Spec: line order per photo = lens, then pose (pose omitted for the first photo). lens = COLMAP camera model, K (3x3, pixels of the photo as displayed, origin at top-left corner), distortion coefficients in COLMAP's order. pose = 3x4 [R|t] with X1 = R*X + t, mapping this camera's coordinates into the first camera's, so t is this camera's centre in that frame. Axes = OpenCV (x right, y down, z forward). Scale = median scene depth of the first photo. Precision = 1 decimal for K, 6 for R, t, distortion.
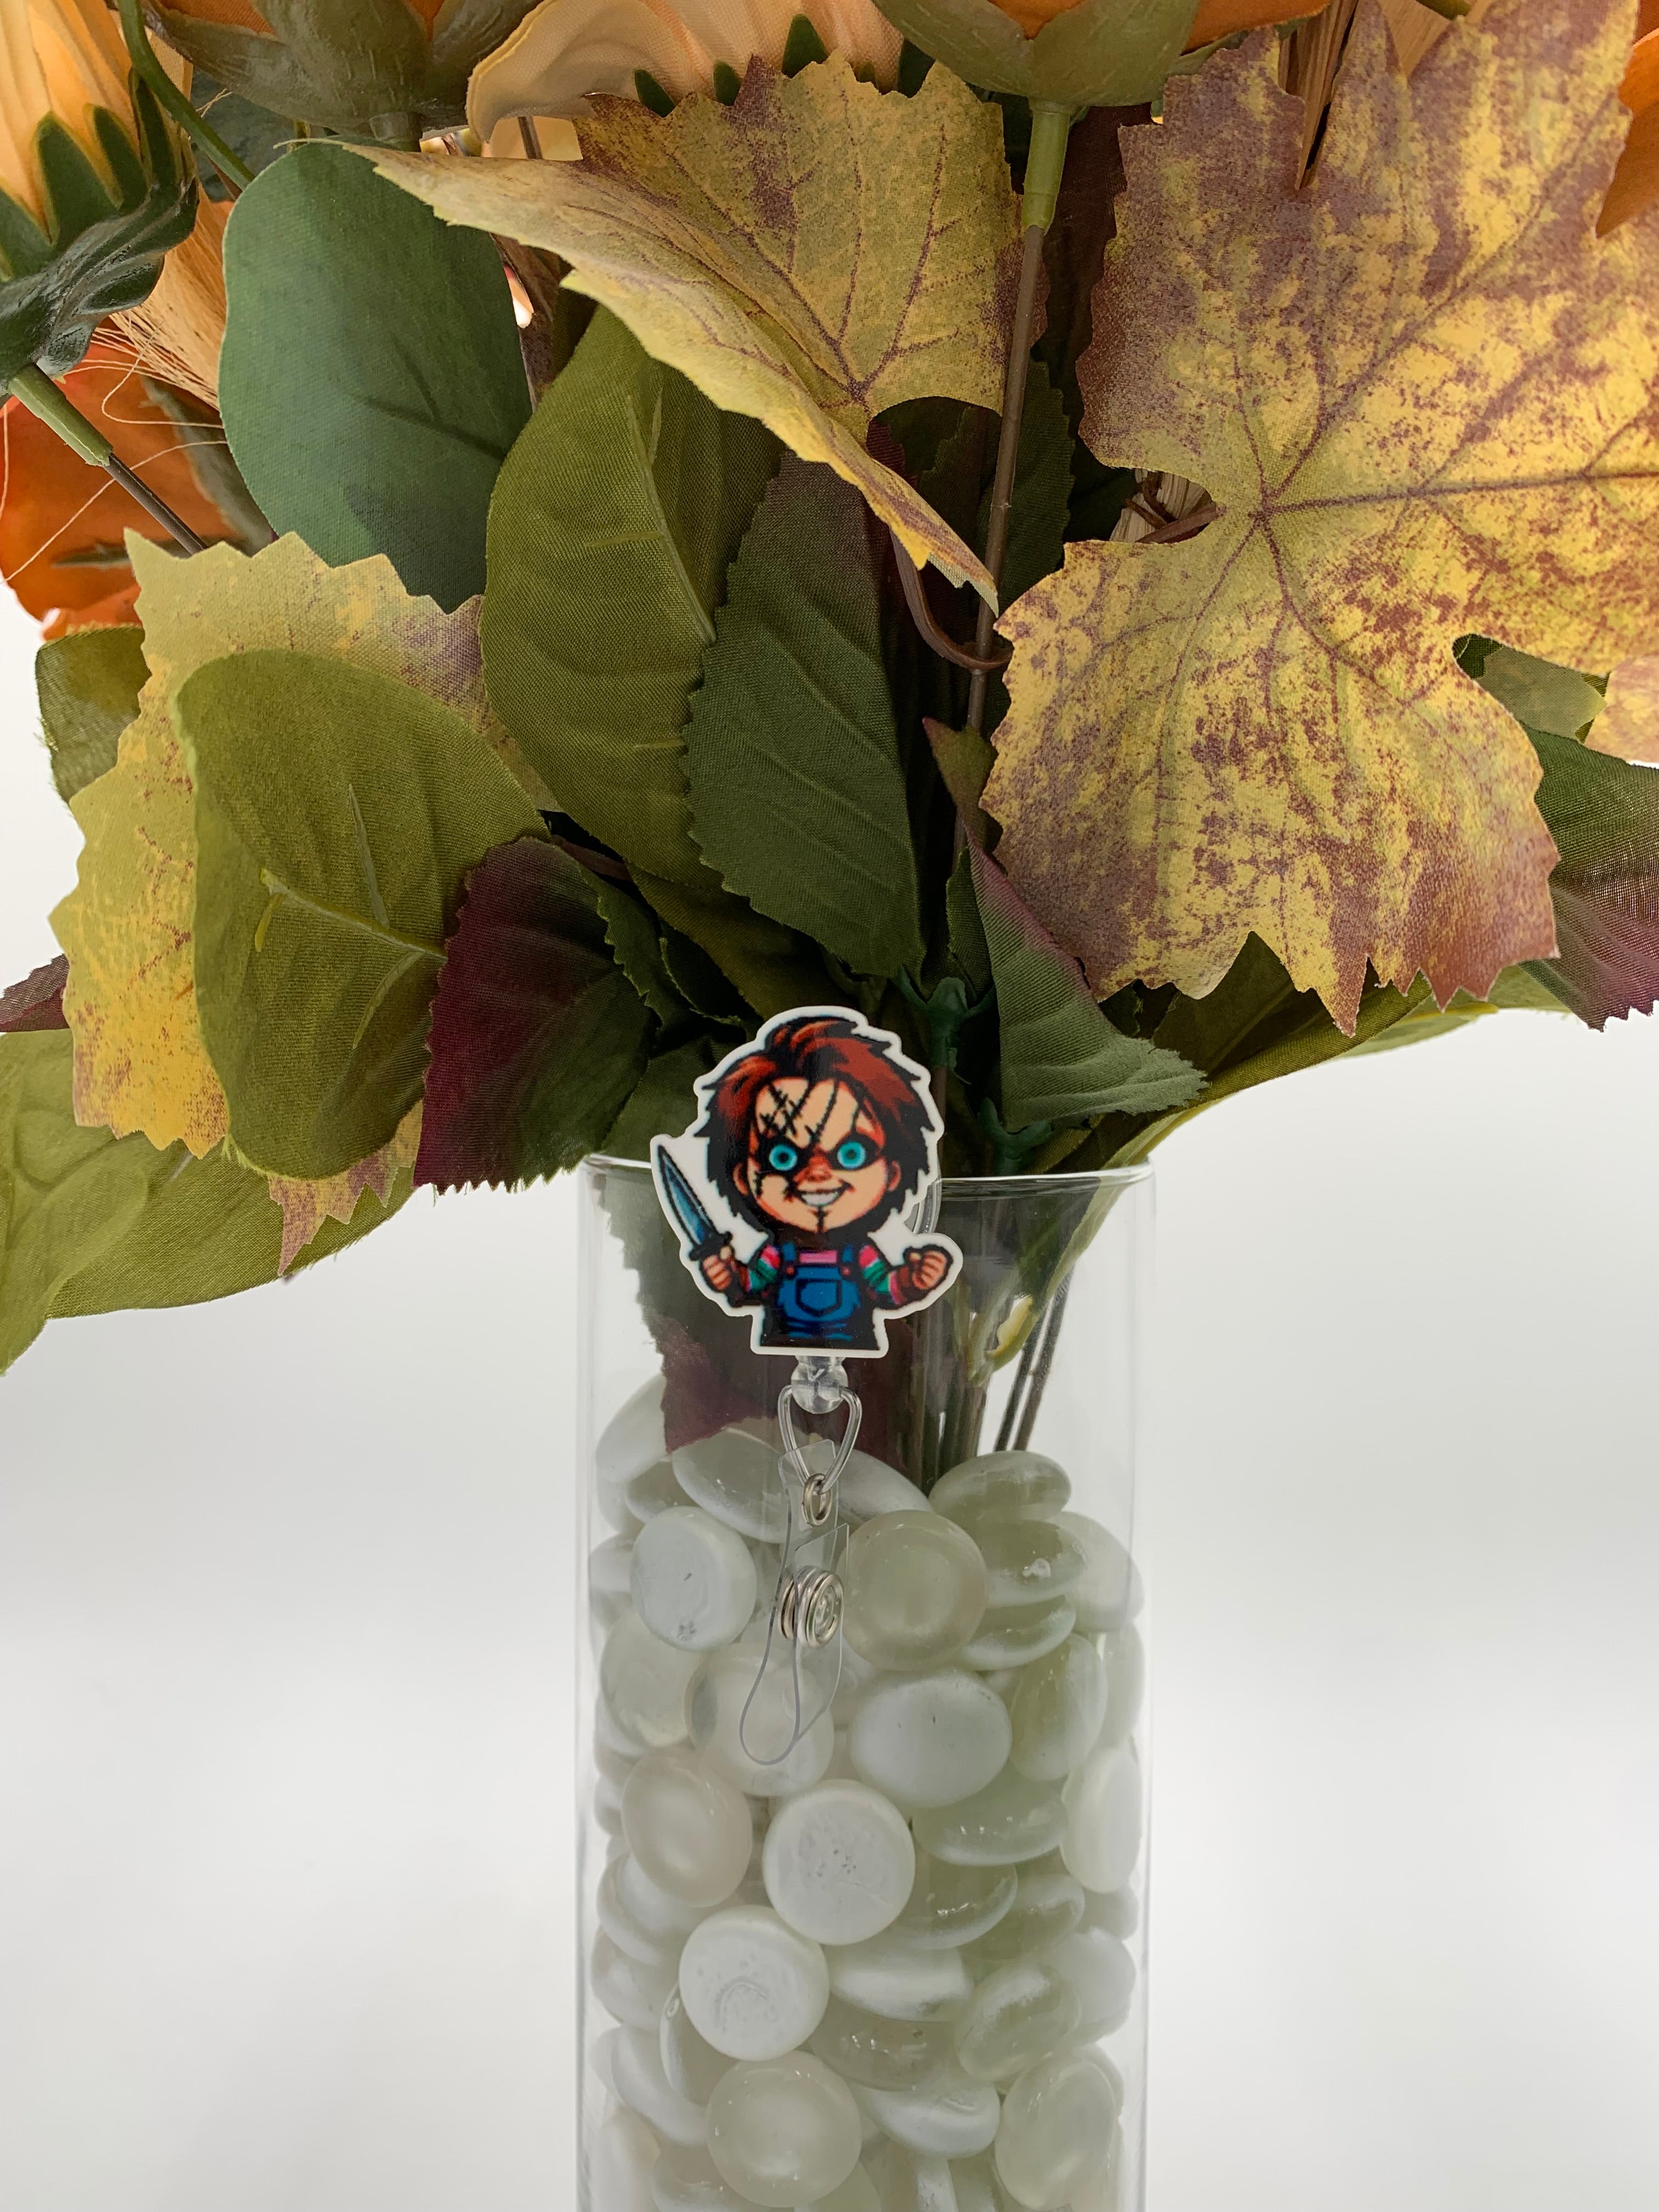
lens RADIAL K [[1574.7, 0, 854.9], [0, 1574.7, 1075.7], [0, 0, 1]] dist [-0.039822, 0.005164]
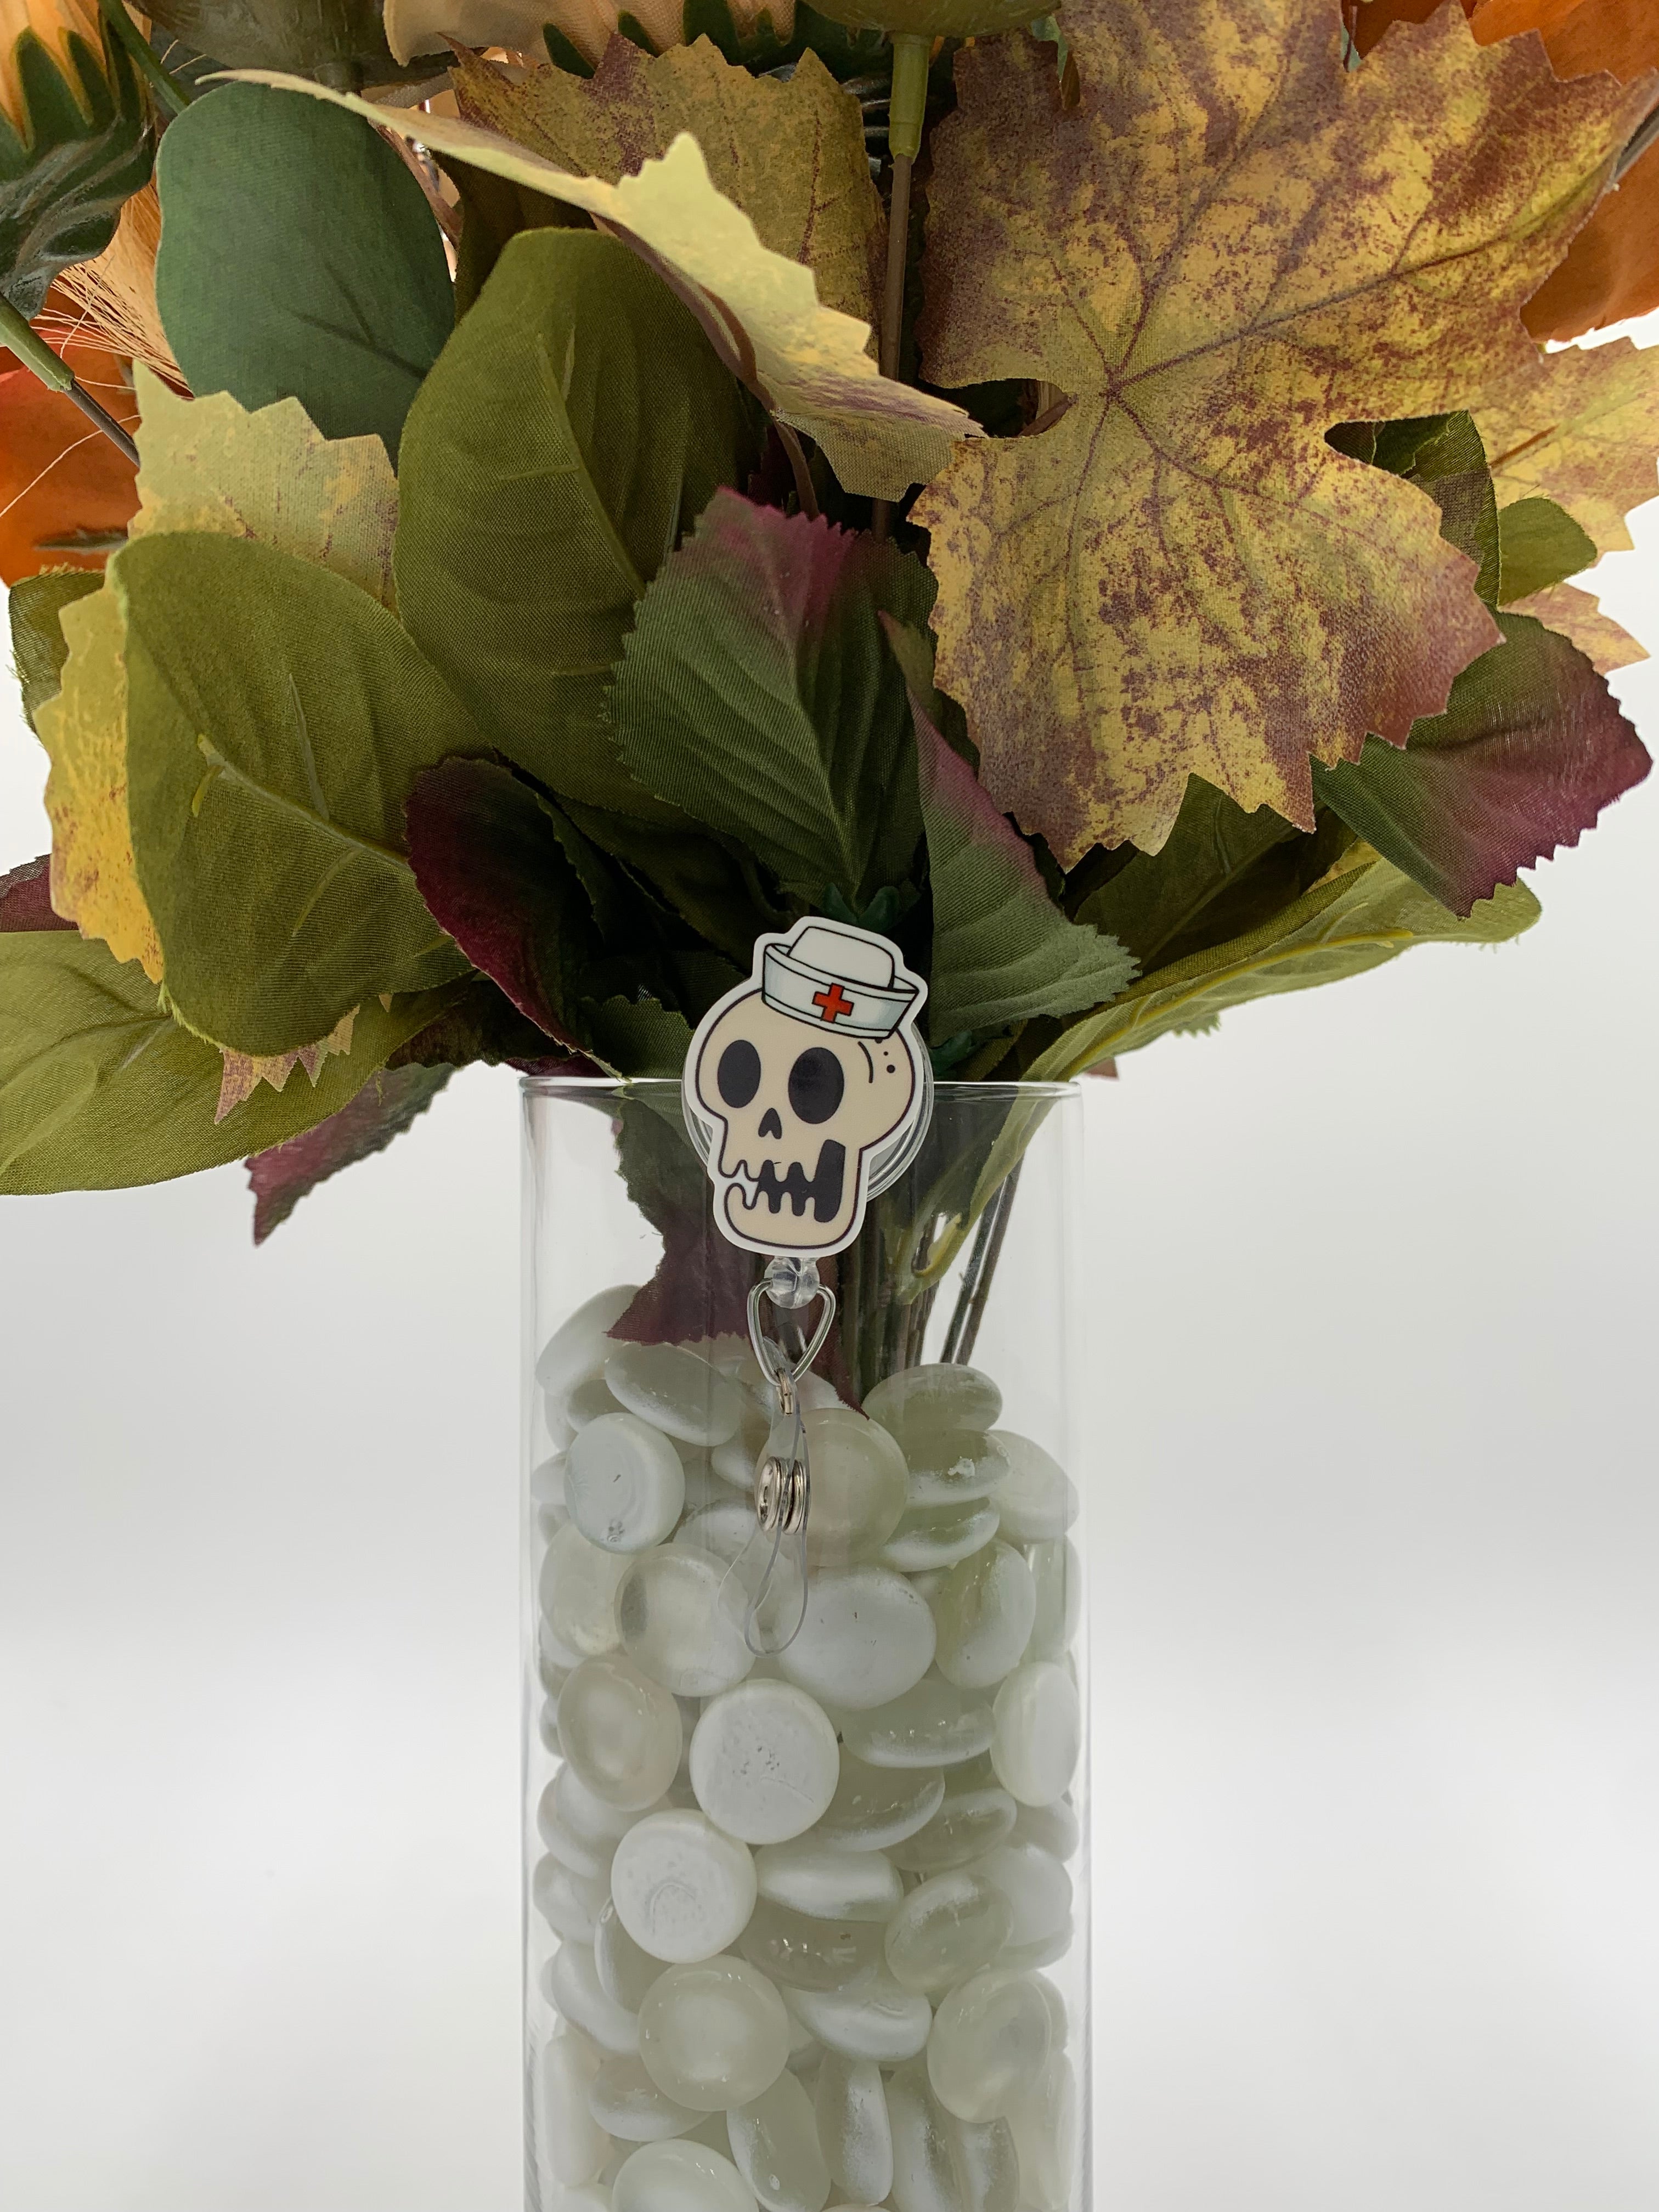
lens RADIAL K [[1547.7, 0, 831.8], [0, 1547.7, 1040.6], [0, 0, 1]] dist [-0.037371, 0.001272]
pose [[0.969073, -0.229926, 0.089617, -0.145266], [0.238252, 0.966344, -0.097033, 0.154163], [-0.064291, 0.115384, 0.991238, -0.003578]]
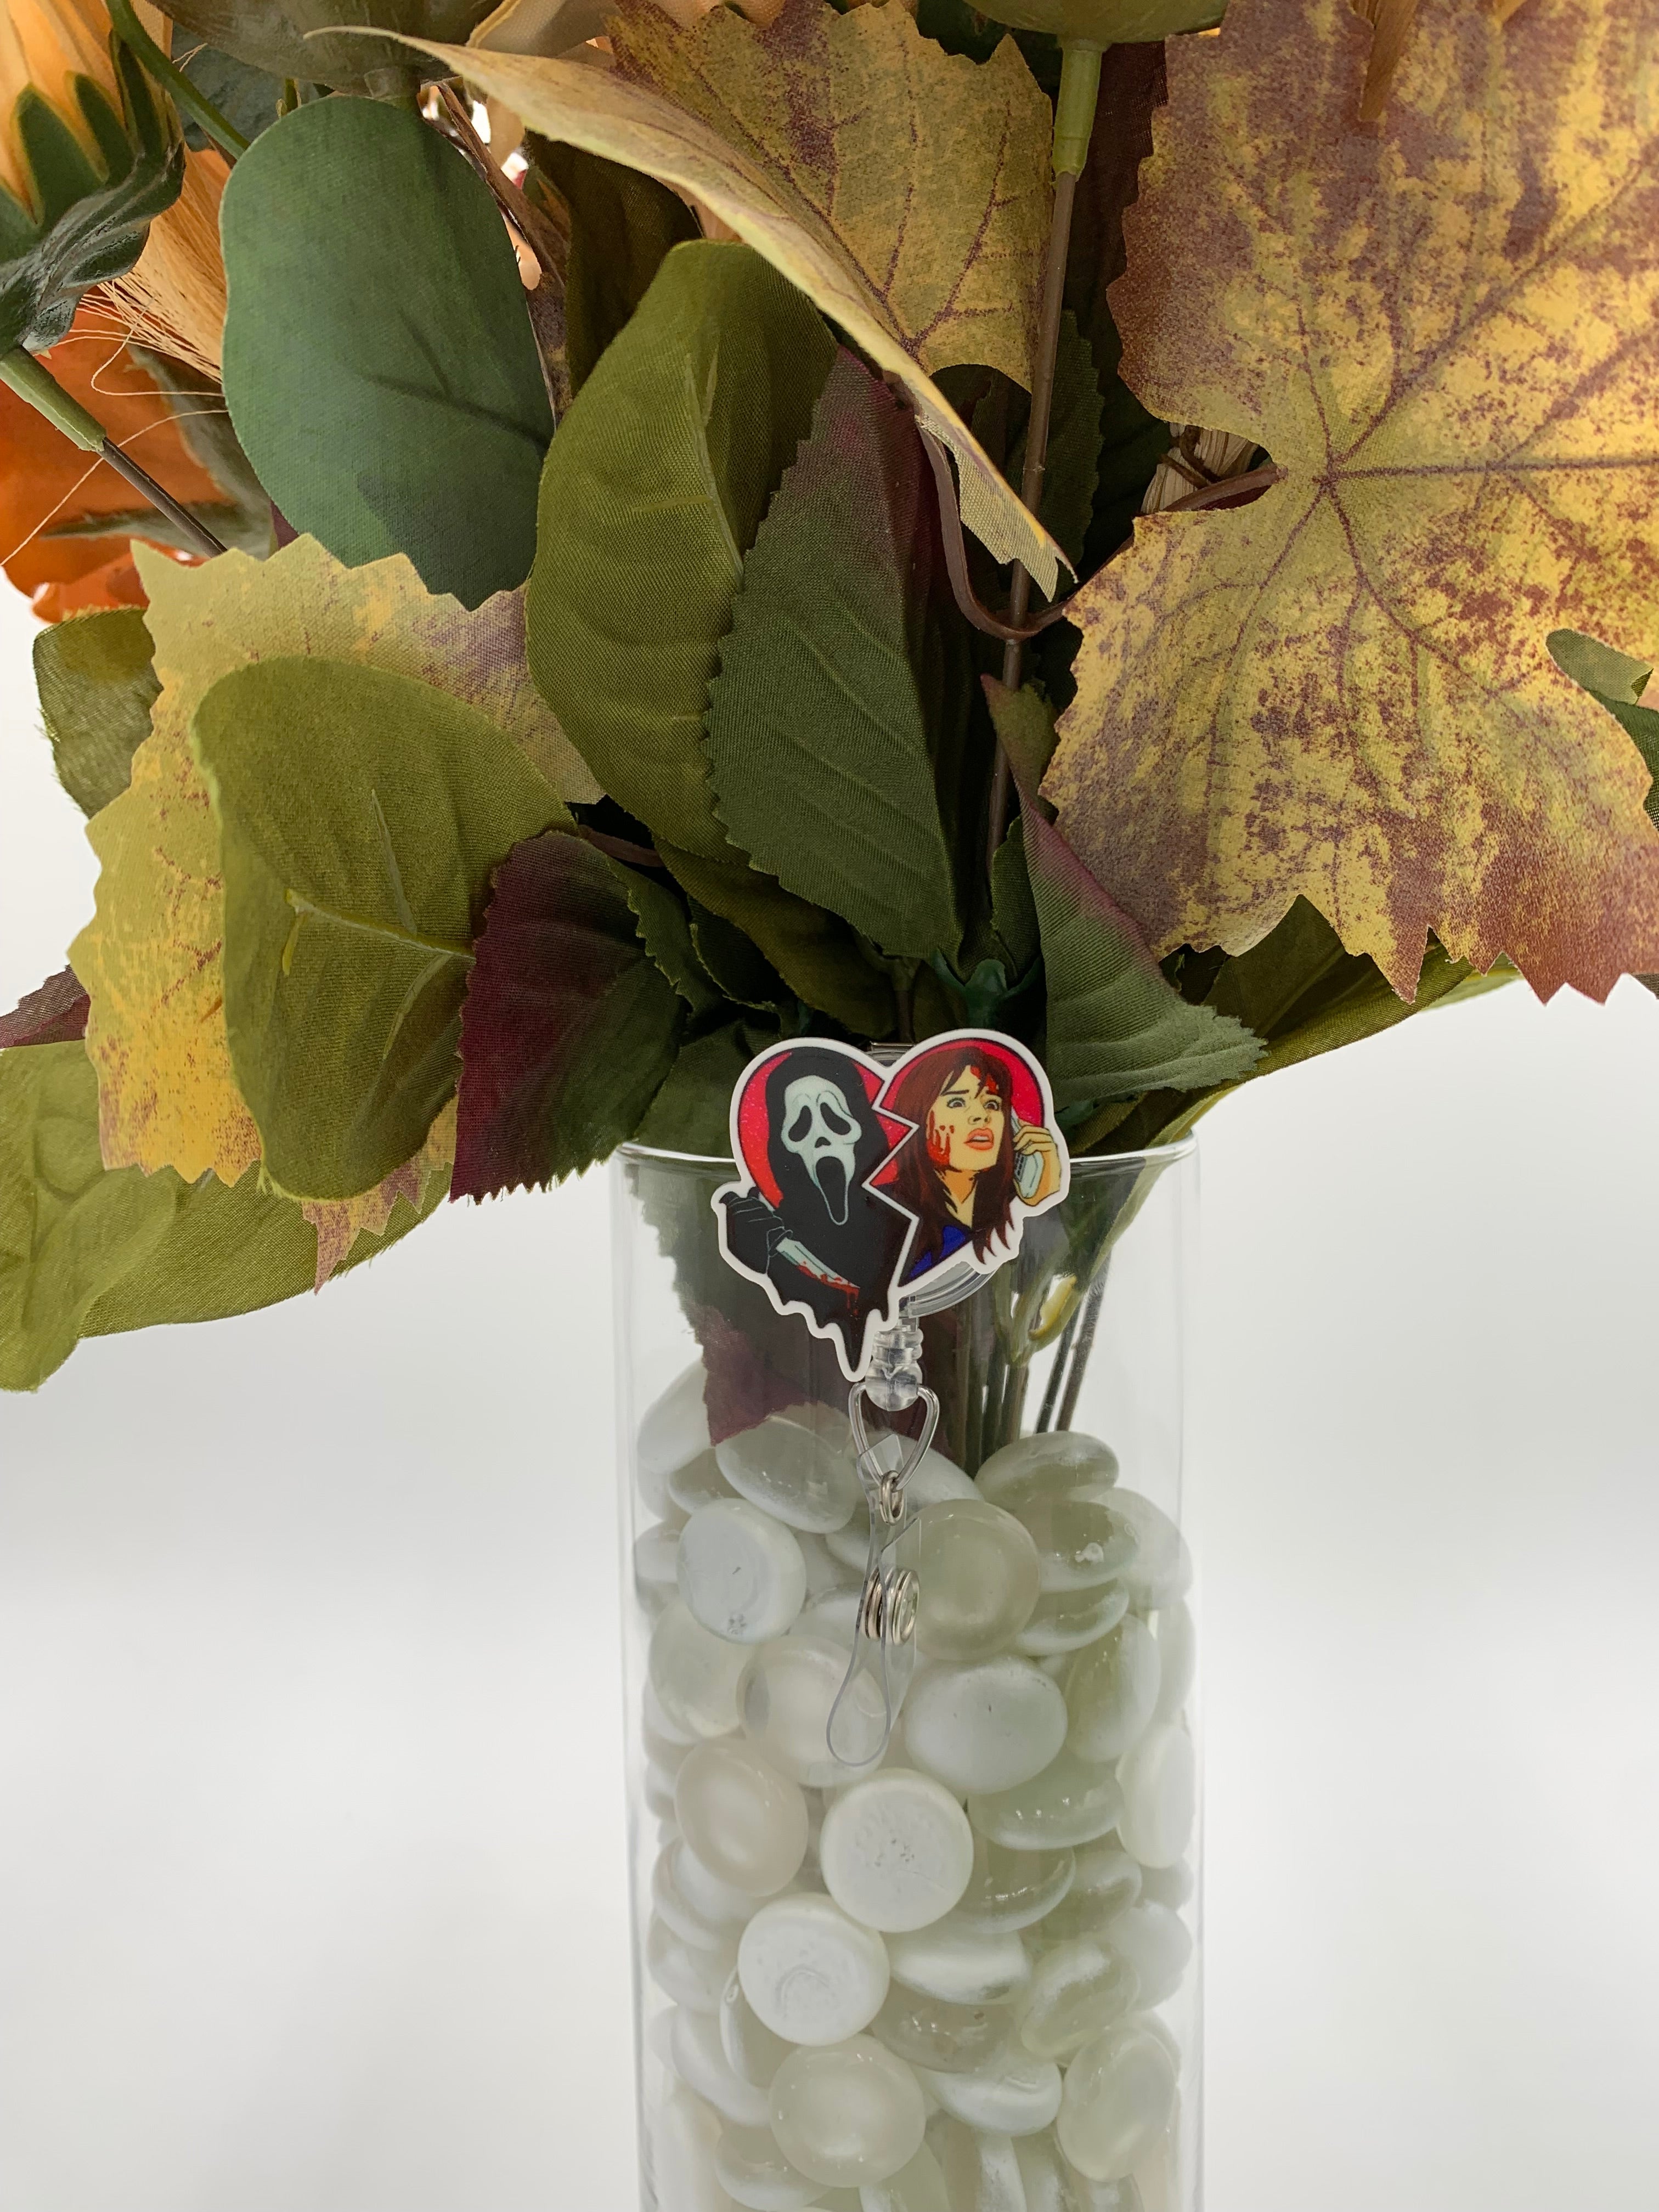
lens RADIAL K [[1565.1, 0, 840.5], [0, 1565.1, 1105.3], [0, 0, 1]] dist [-0.045910, 0.006776]
pose [[0.993560, -0.069390, 0.089574, -0.171536], [0.055382, 0.987079, 0.150357, -0.150077], [-0.098850, -0.144427, 0.984566, 0.024917]]
